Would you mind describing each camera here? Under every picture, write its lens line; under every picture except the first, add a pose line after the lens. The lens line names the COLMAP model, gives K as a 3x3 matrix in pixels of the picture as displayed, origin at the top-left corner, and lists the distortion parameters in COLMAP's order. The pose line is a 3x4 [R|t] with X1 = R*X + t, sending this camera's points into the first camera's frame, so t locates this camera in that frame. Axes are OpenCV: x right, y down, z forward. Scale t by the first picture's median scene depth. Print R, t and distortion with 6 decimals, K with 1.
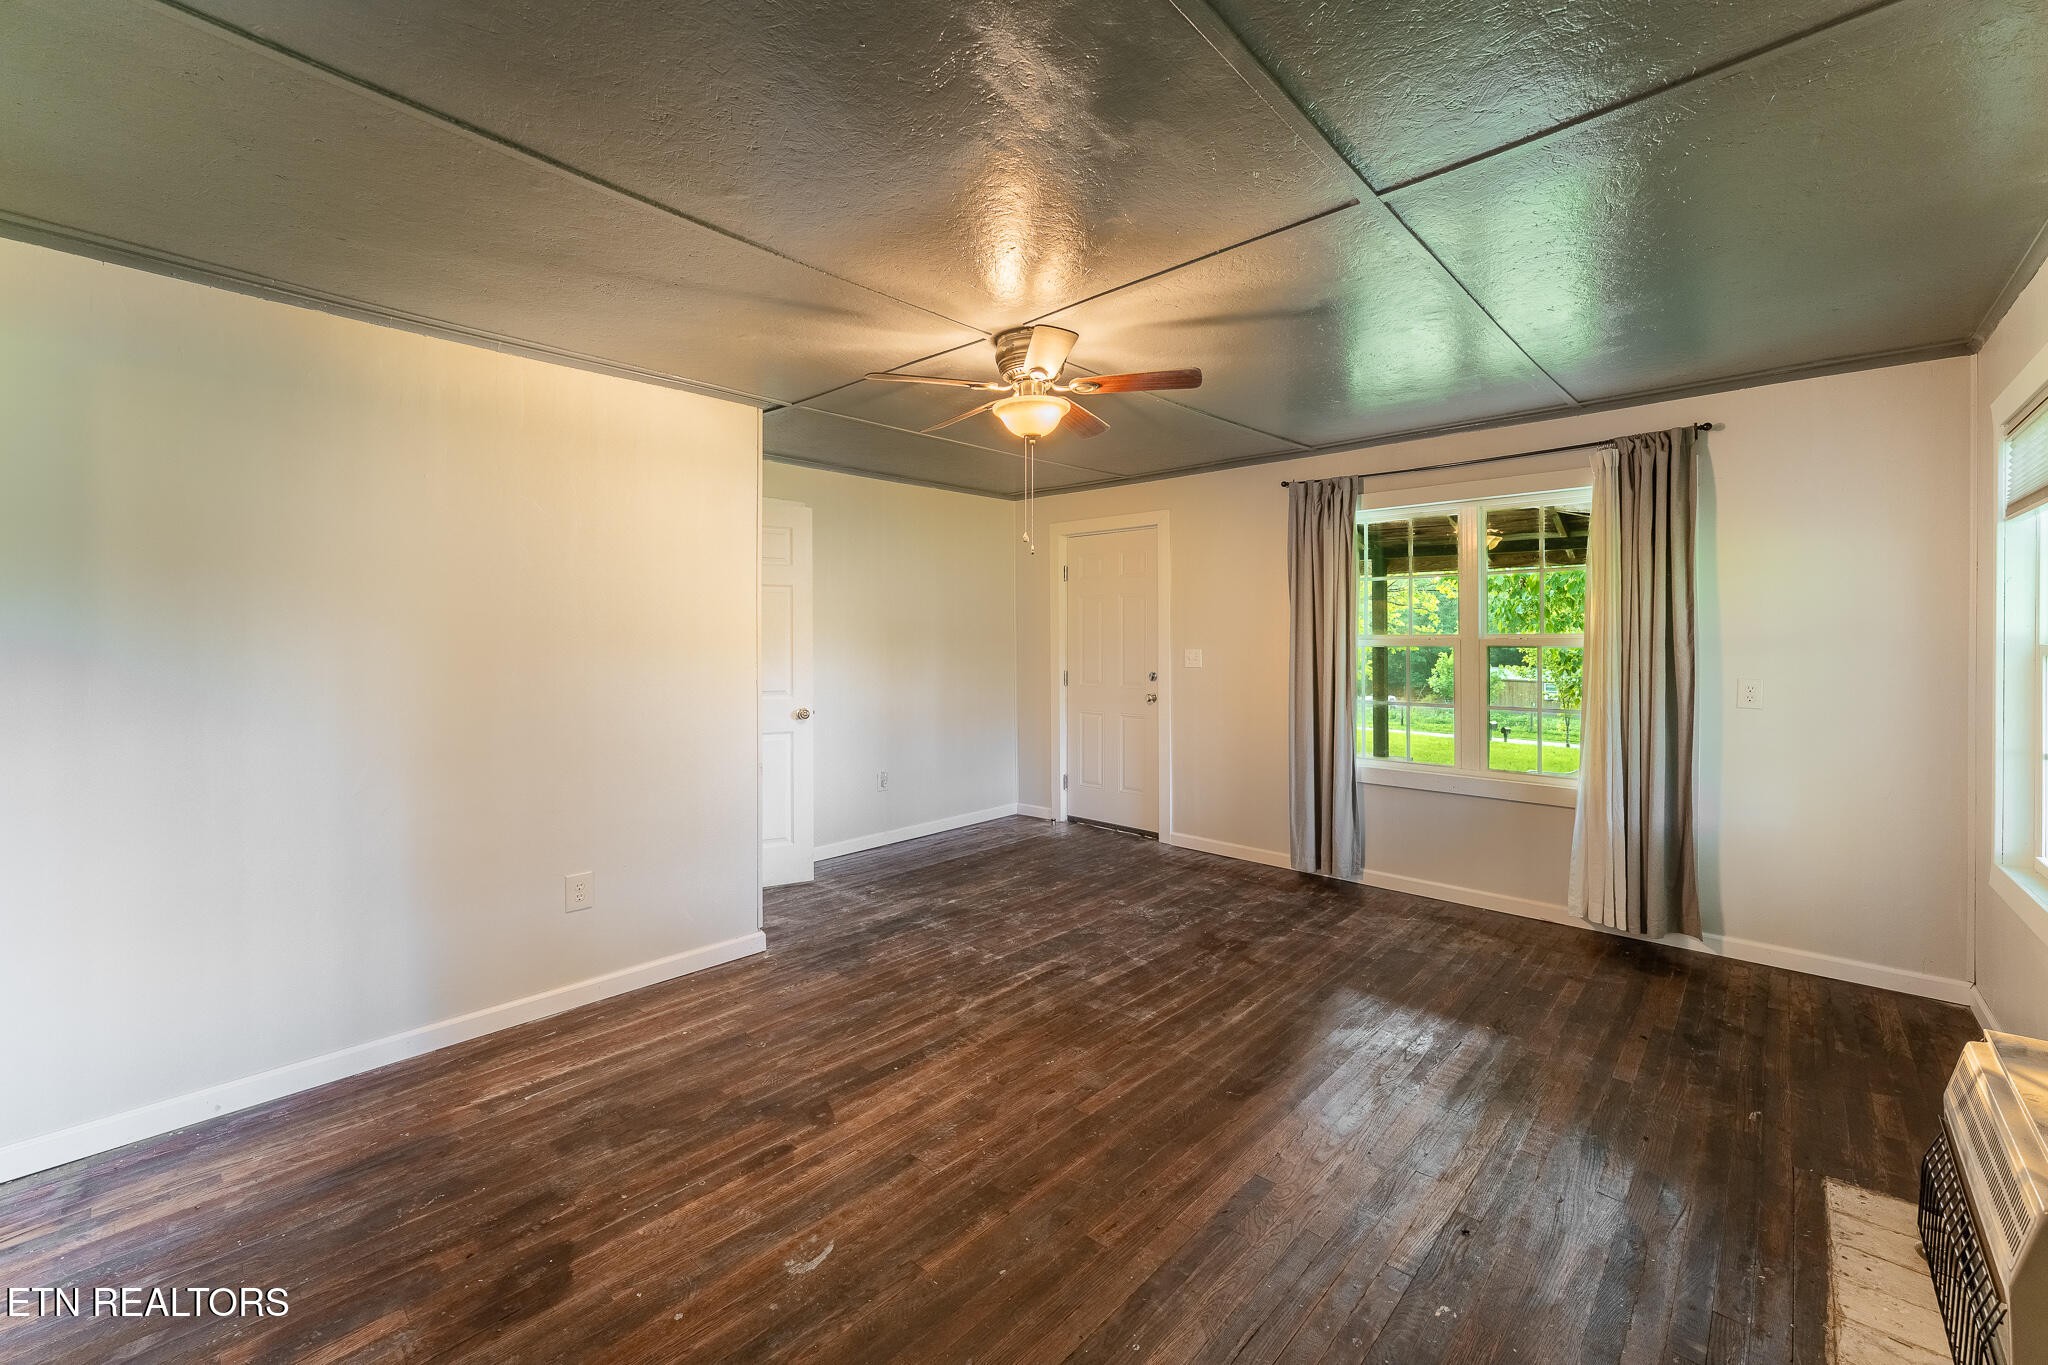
lens RADIAL K [[827.0, 0, 1016.6], [0, 827.0, 638.2], [0, 0, 1]] dist [-0.000189, -0.000156]
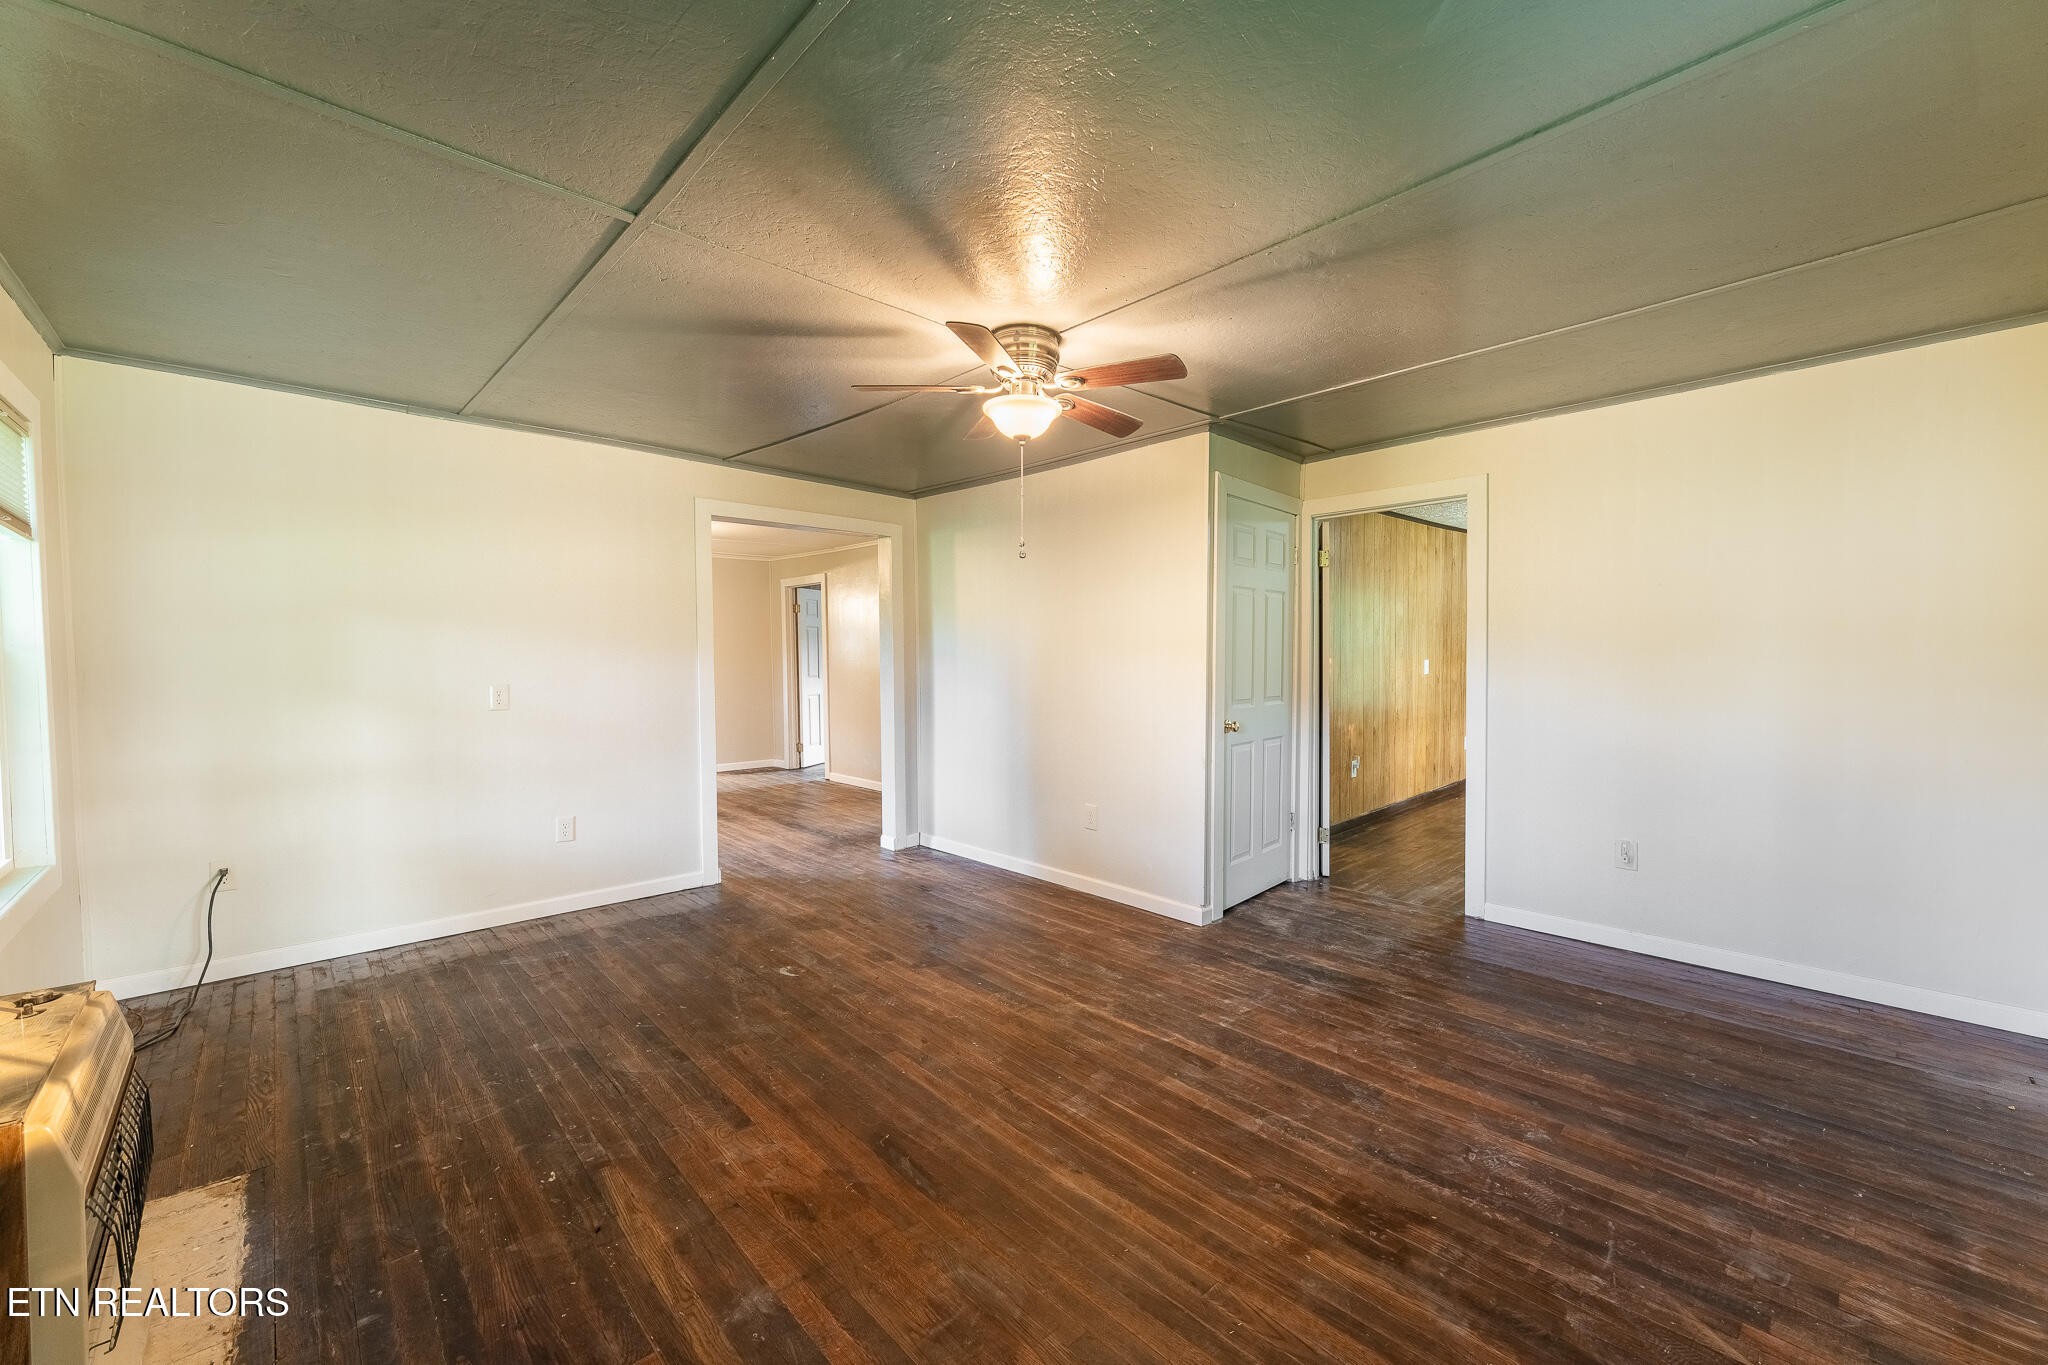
lens RADIAL K [[819.9, 0, 1024.0], [0, 819.9, 682.5], [0, 0, 1]] dist [-0.002321, -0.000394]
pose [[-0.074417, 0.039331, -0.996451, 0.868933], [0.004879, 0.999224, 0.039076, 0.012311], [0.997215, -0.001954, -0.074551, 0.941167]]
